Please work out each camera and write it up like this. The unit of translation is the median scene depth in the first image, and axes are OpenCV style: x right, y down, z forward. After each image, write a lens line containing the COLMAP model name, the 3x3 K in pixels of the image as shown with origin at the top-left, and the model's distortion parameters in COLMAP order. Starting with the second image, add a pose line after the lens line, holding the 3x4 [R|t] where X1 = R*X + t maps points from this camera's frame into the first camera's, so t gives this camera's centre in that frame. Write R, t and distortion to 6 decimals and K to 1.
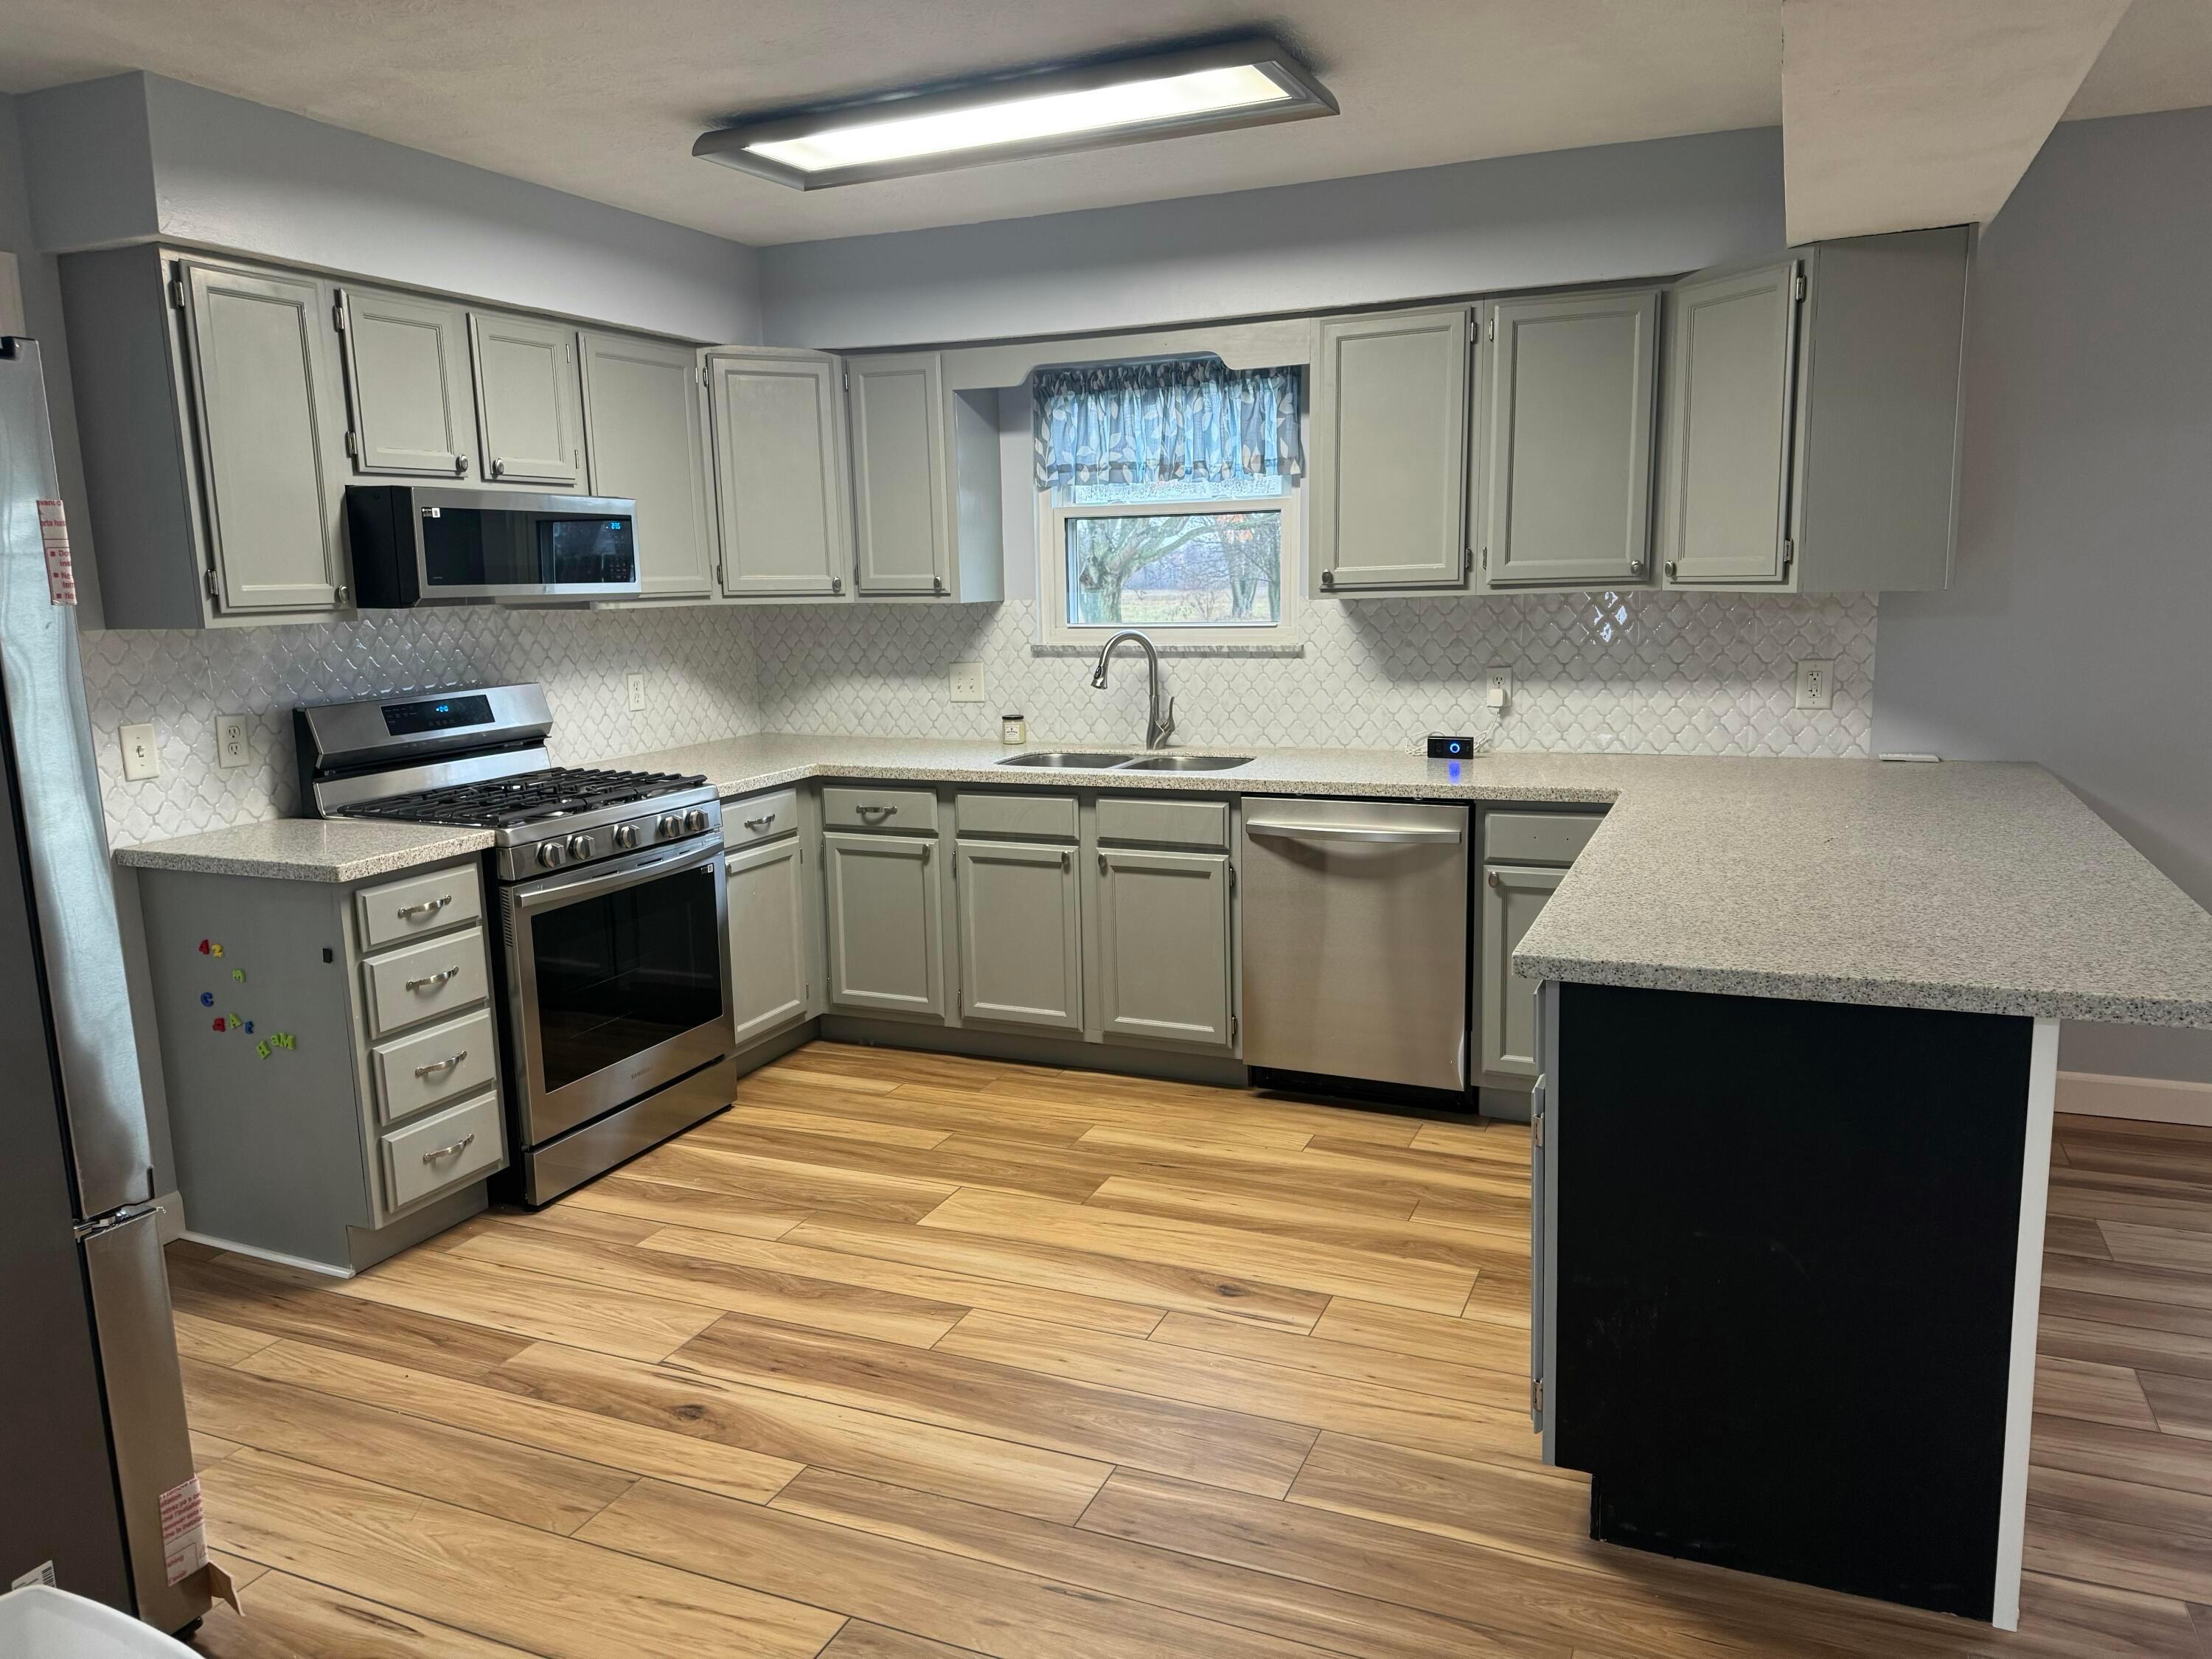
lens RADIAL K [[1535.9, 0, 1111.3], [0, 1535.9, 831.2], [0, 0, 1]] dist [0.085353, -0.128468]
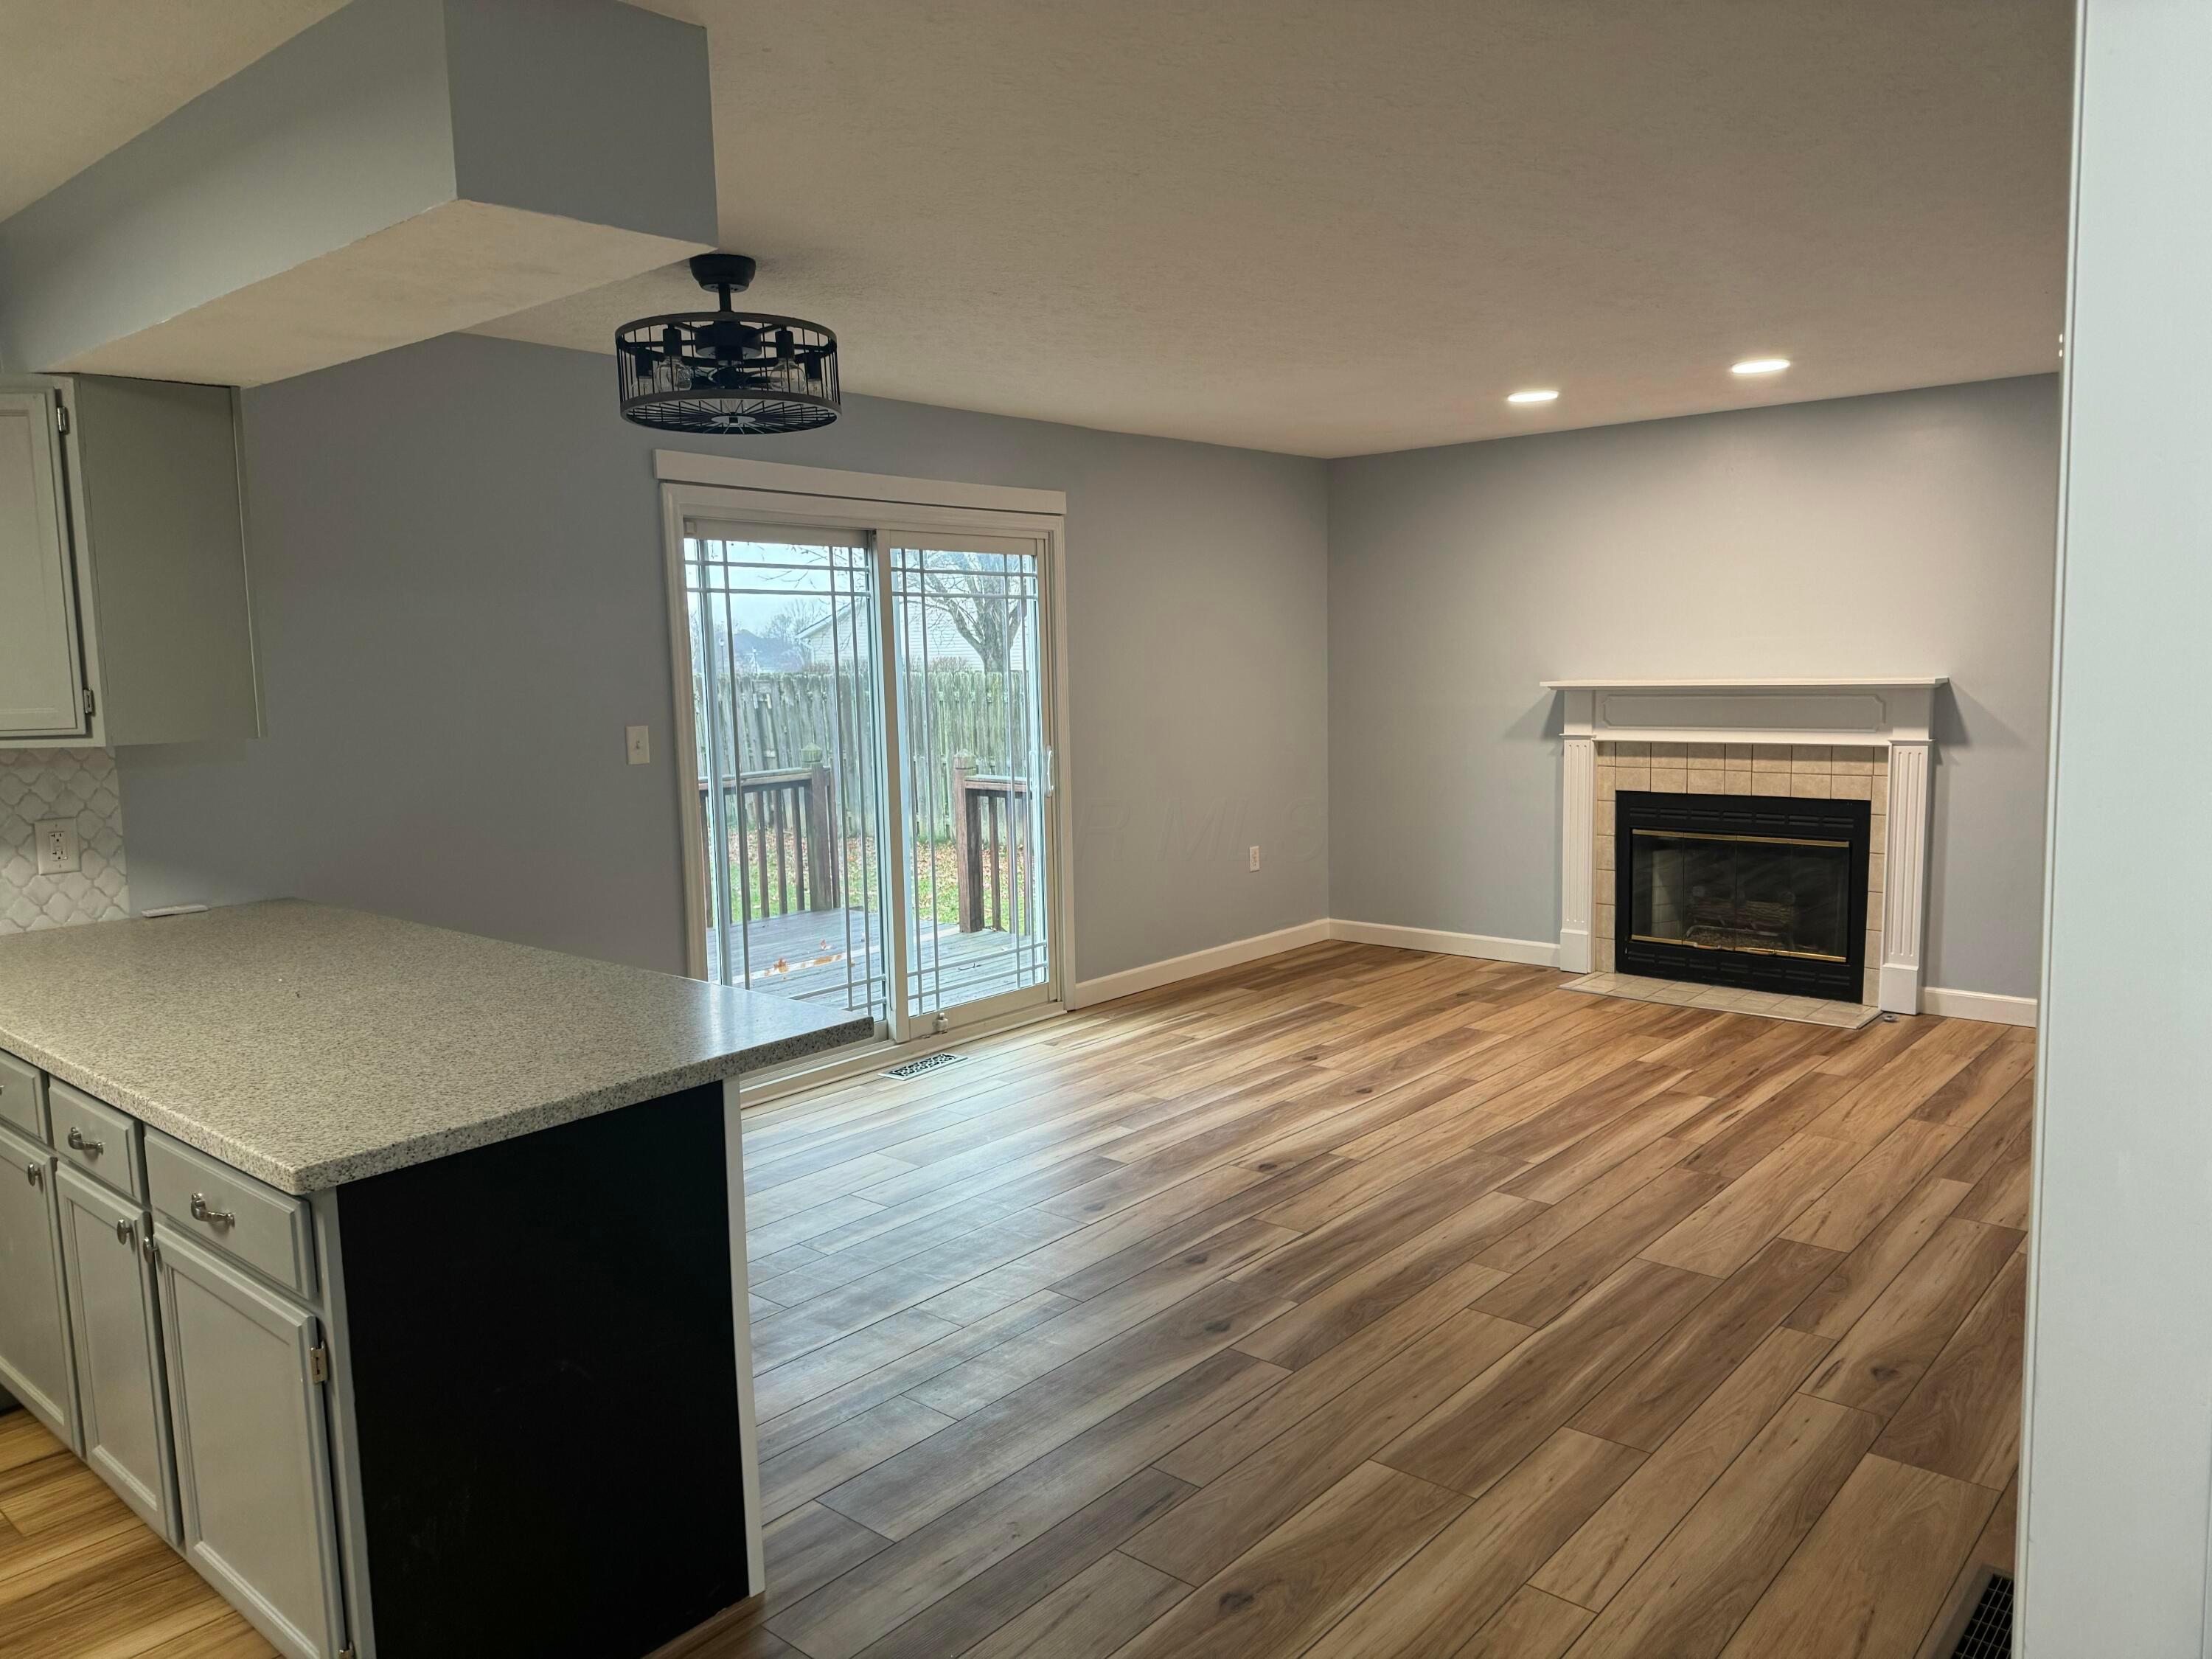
lens RADIAL K [[1535.9, 0, 1111.3], [0, 1535.9, 831.2], [0, 0, 1]] dist [0.085353, -0.128468]
pose [[0.301501, -0.091914, 0.949025, -0.247090], [0.174070, 0.983921, 0.039992, -0.036986], [-0.937441, 0.153140, 0.312653, 0.164016]]
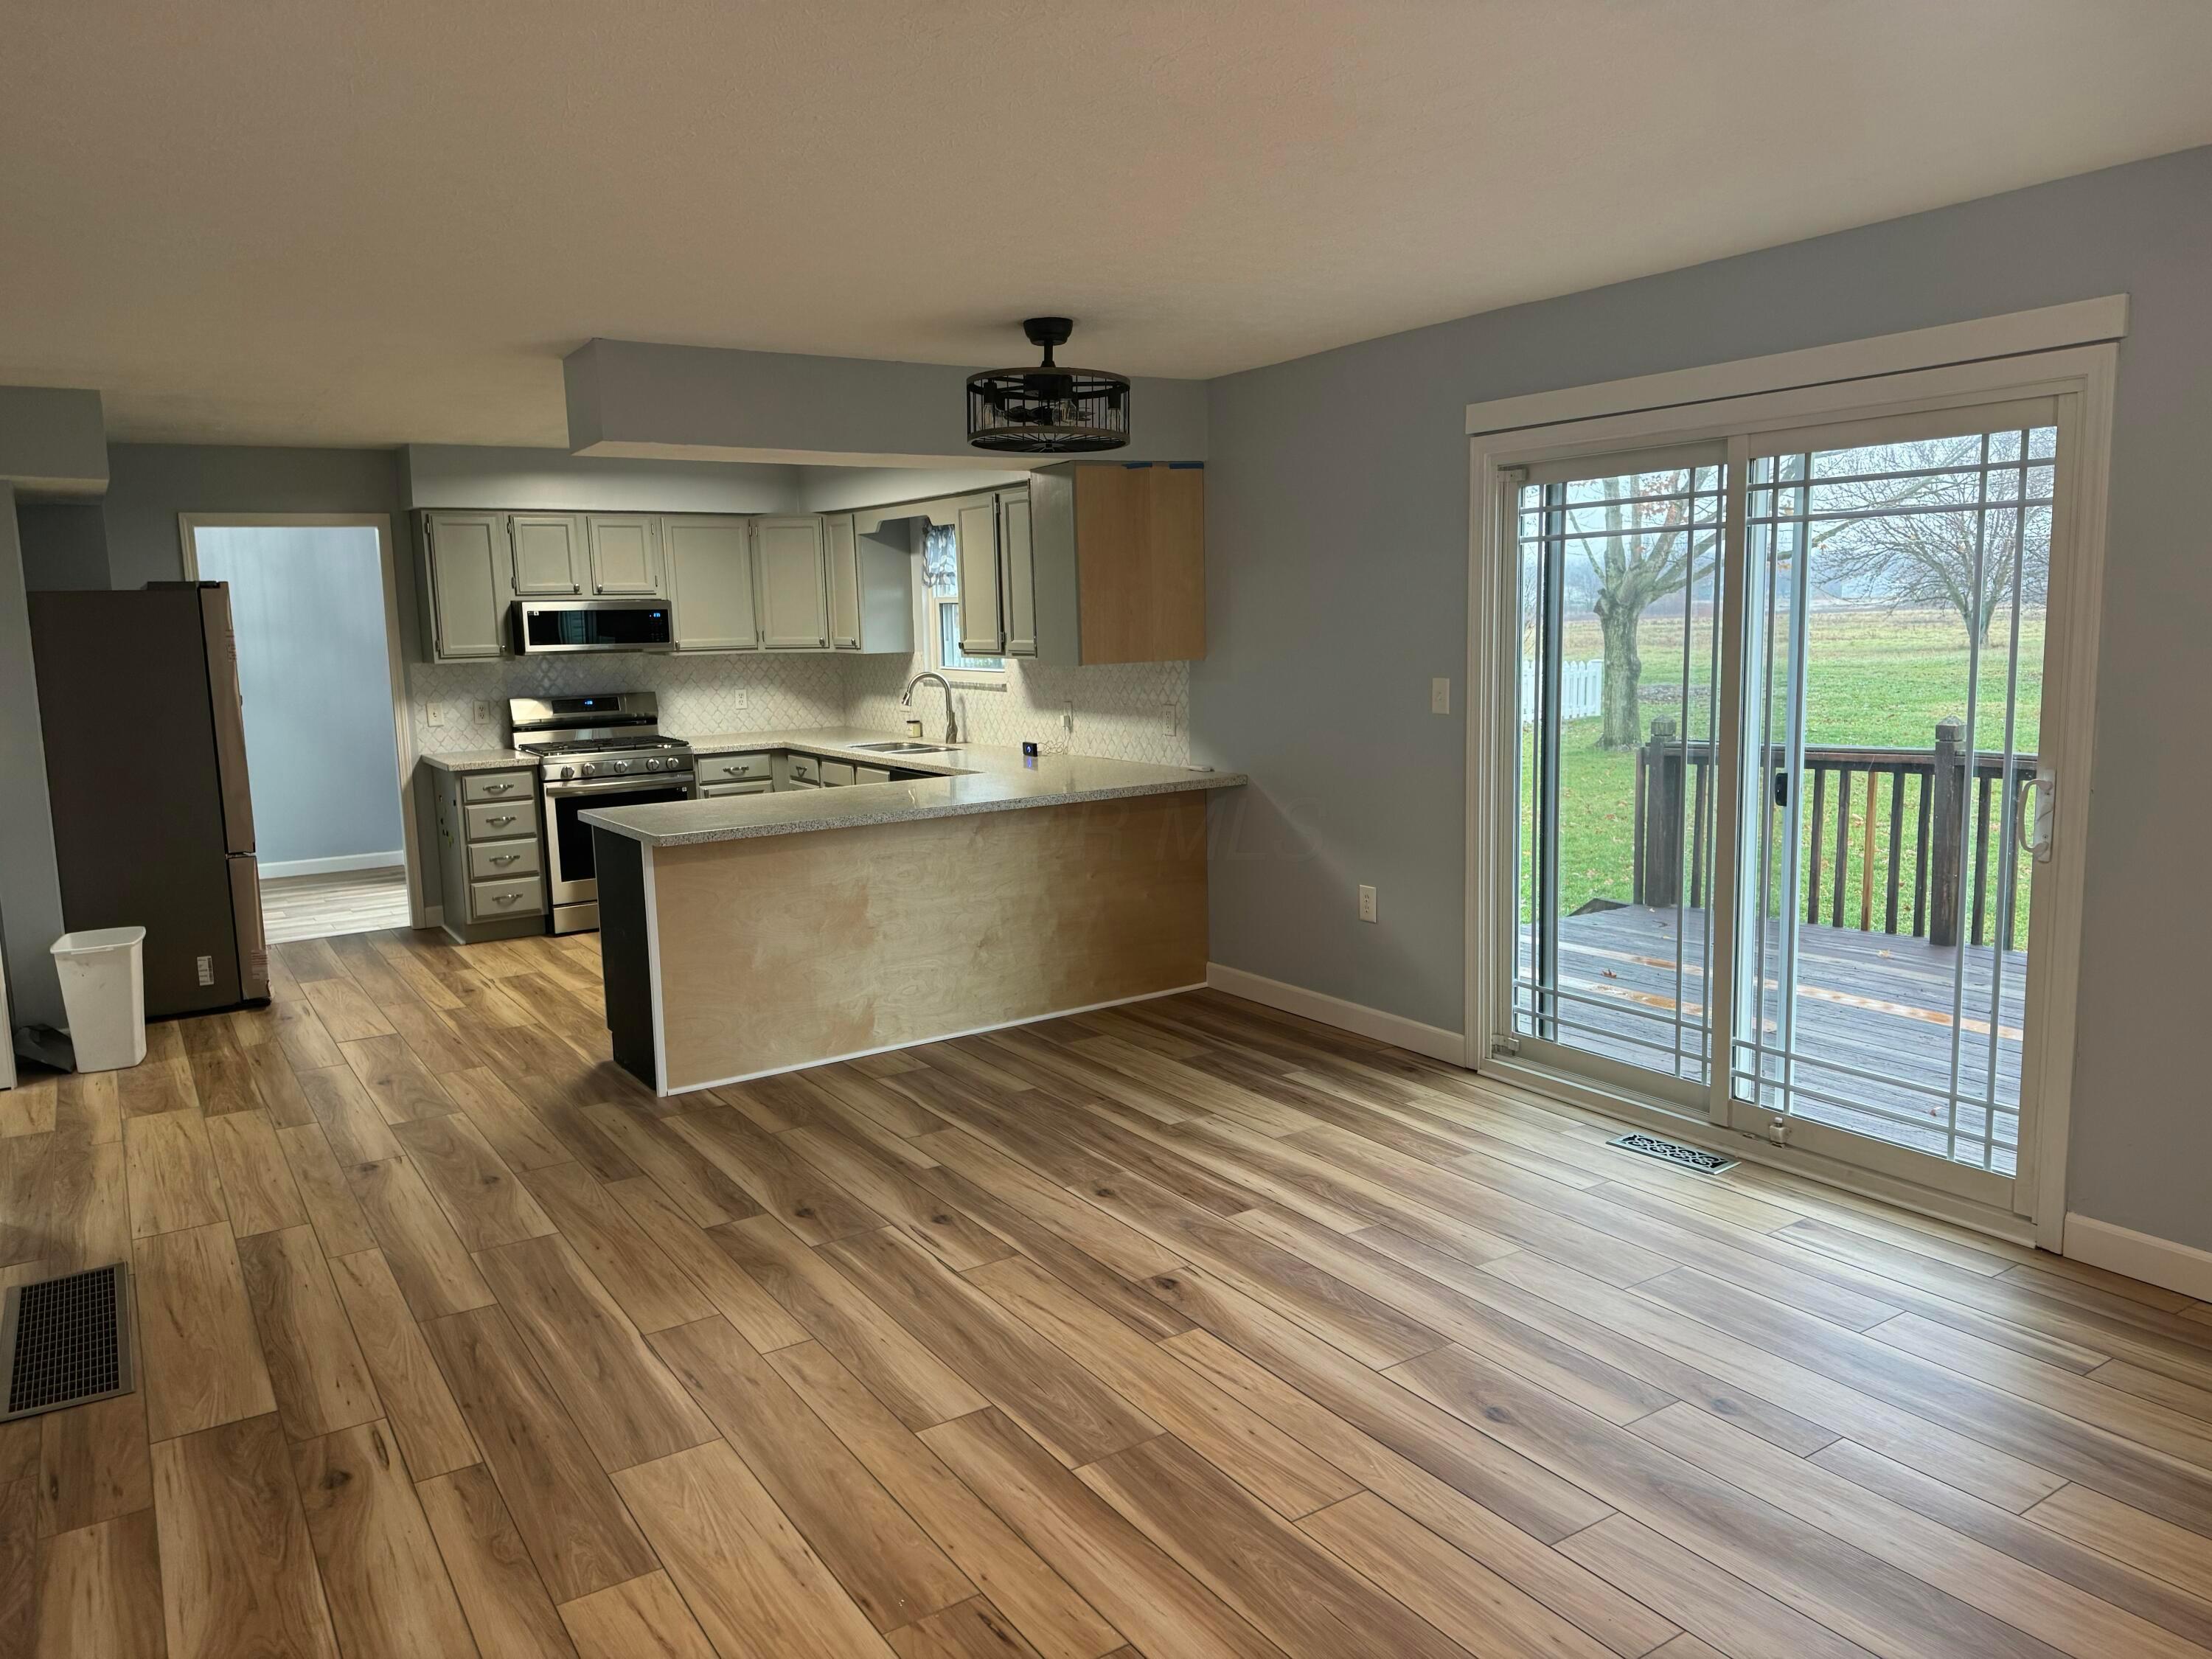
lens RADIAL K [[1529.8, 0, 1080.6], [0, 1529.8, 824.8], [0, 0, 1]] dist [0.118906, -0.153357]
pose [[0.827069, 0.079556, -0.556442, 1.425260], [-0.086297, 0.996169, 0.014157, -0.002293], [0.555437, 0.036310, 0.830766, -0.389382]]
